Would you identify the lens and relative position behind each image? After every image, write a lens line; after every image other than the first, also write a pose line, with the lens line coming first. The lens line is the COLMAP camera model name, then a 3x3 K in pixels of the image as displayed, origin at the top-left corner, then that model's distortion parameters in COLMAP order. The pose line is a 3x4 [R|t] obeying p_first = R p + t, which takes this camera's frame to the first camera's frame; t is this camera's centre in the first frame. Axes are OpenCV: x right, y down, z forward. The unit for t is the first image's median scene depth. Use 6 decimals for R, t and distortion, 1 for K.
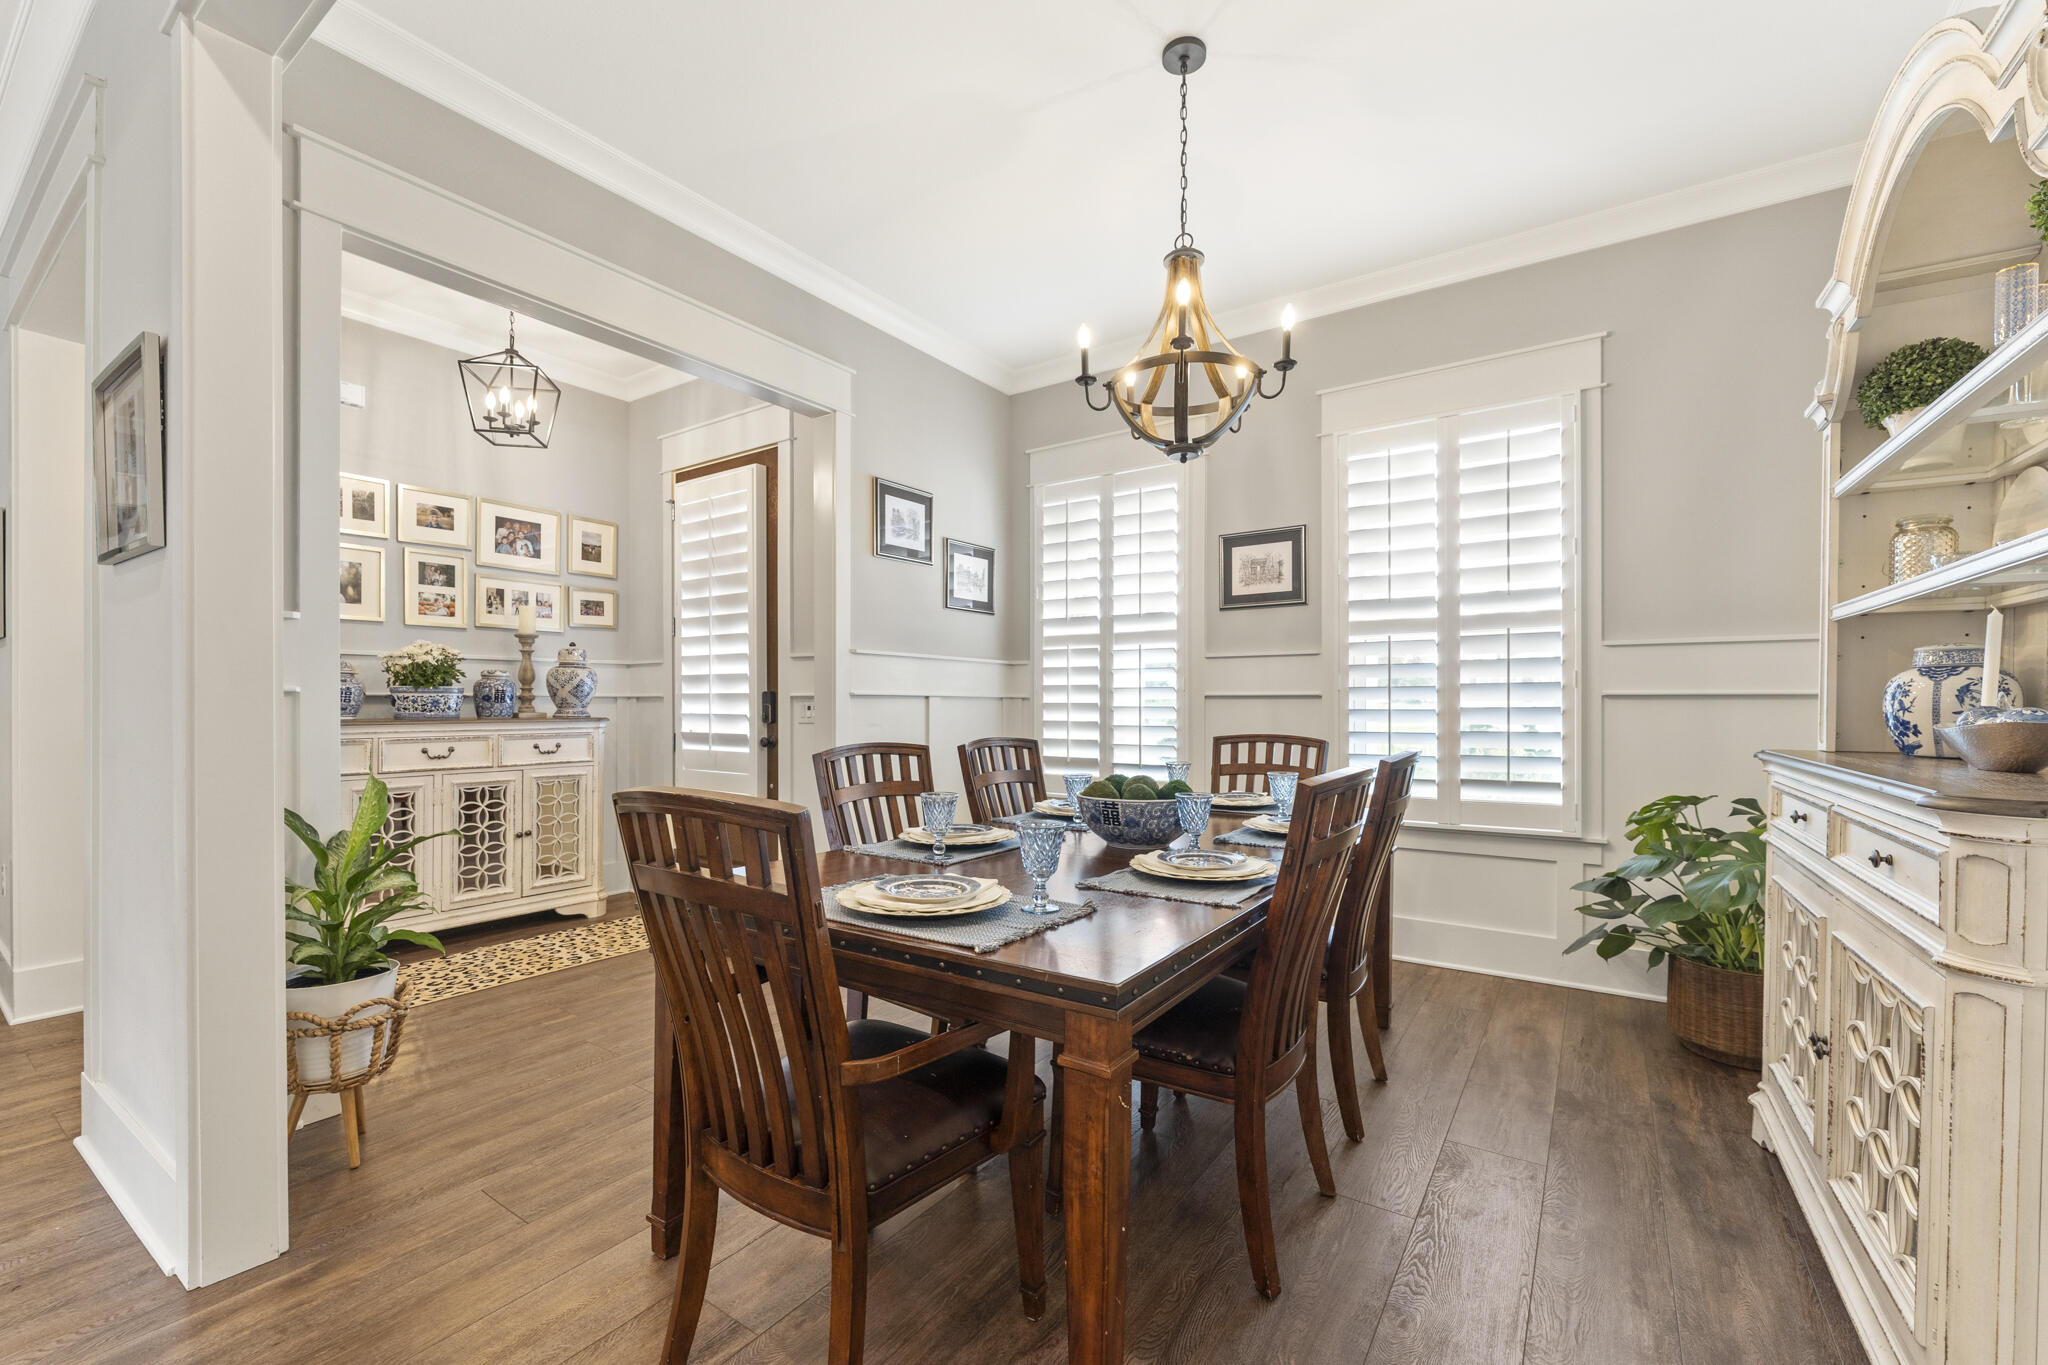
lens RADIAL K [[819.7, 0, 1028.3], [0, 819.7, 712.0], [0, 0, 1]] dist [0.000037, -0.000001]
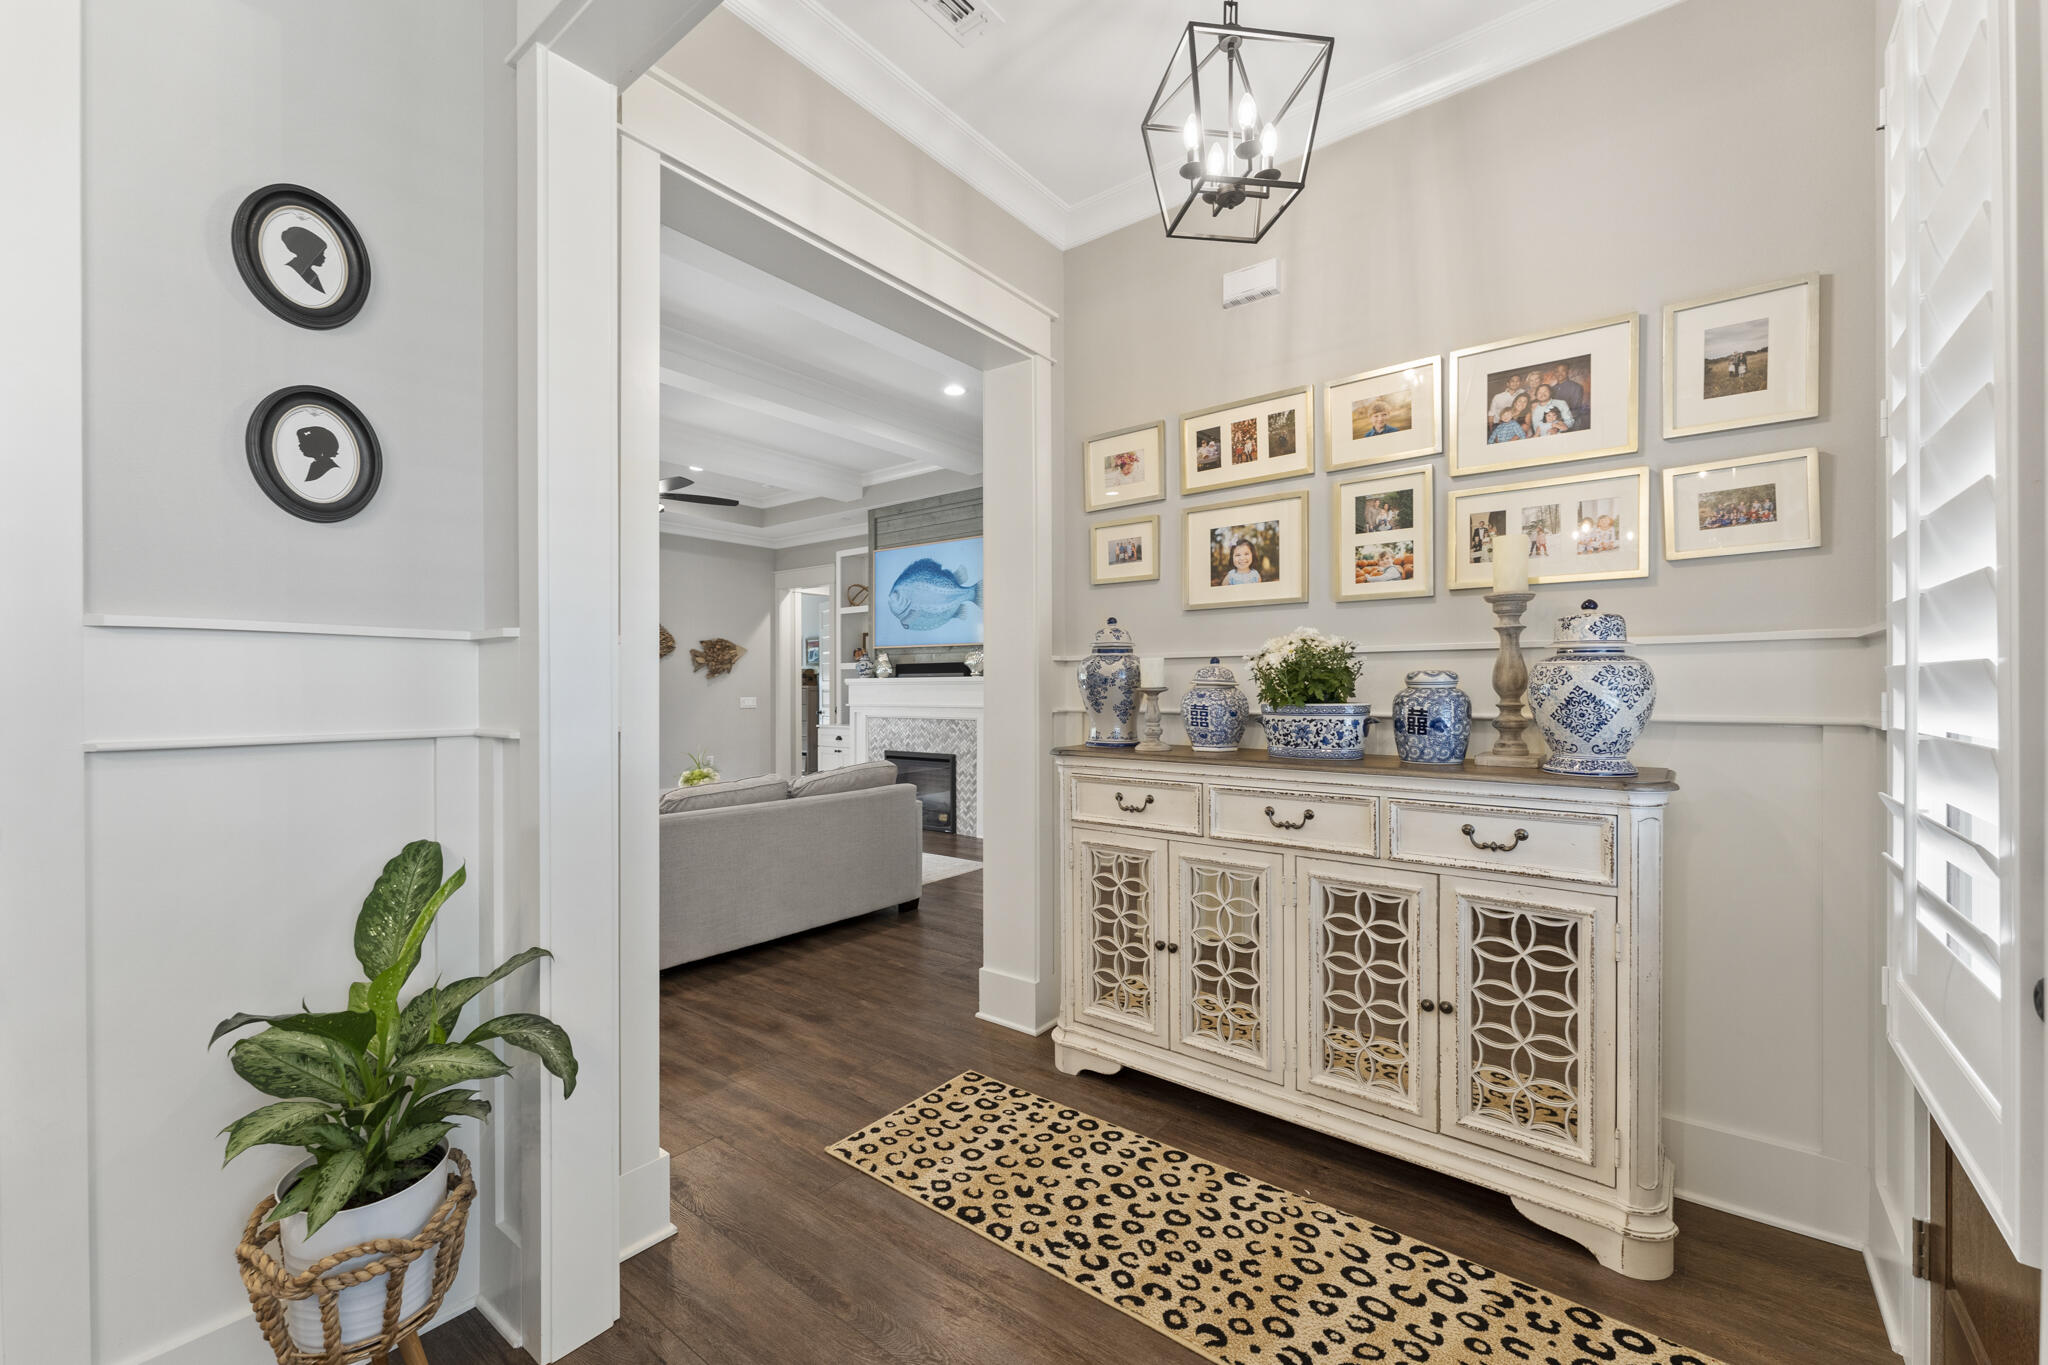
lens RADIAL K [[828.7, 0, 1019.6], [0, 828.7, 690.9], [0, 0, 1]] dist [-0.000831, -0.000007]
pose [[-0.070044, 0.002033, -0.997542, -0.105798], [-0.012053, 0.999923, 0.002884, -0.036553], [0.997471, 0.012225, -0.070014, 0.773716]]
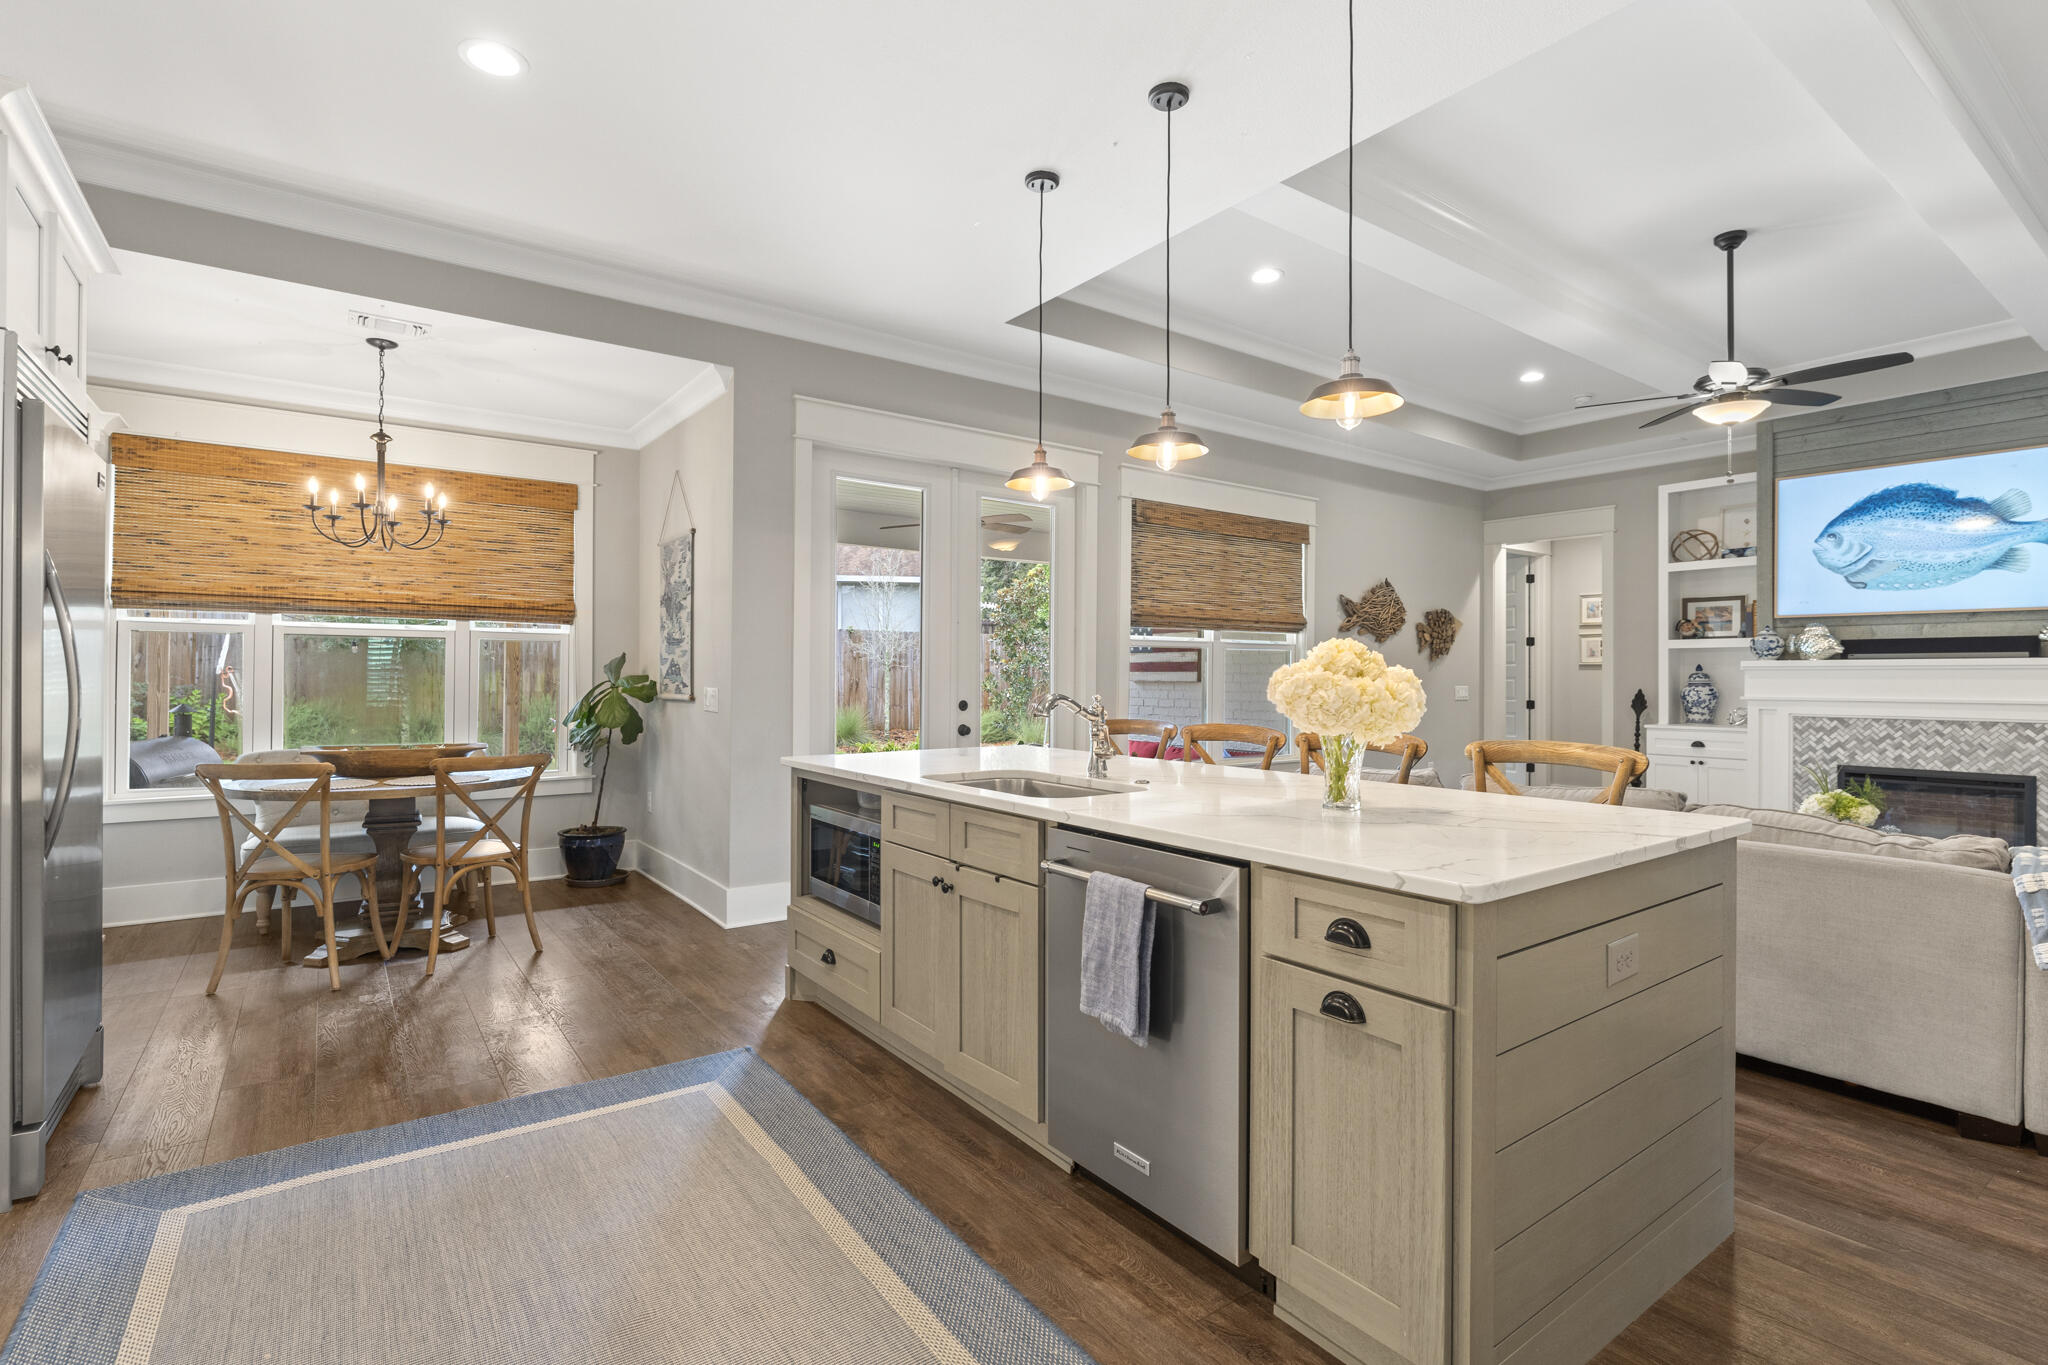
lens RADIAL K [[962.7, 0, 1018.8], [0, 962.7, 672.2], [0, 0, 1]] dist [-0.001238, -0.000057]
pose [[-0.343843, -0.006989, -0.939001, -0.108266], [-0.018354, 0.999831, -0.000721, -0.013238], [0.938848, 0.016986, -0.343914, -0.325372]]
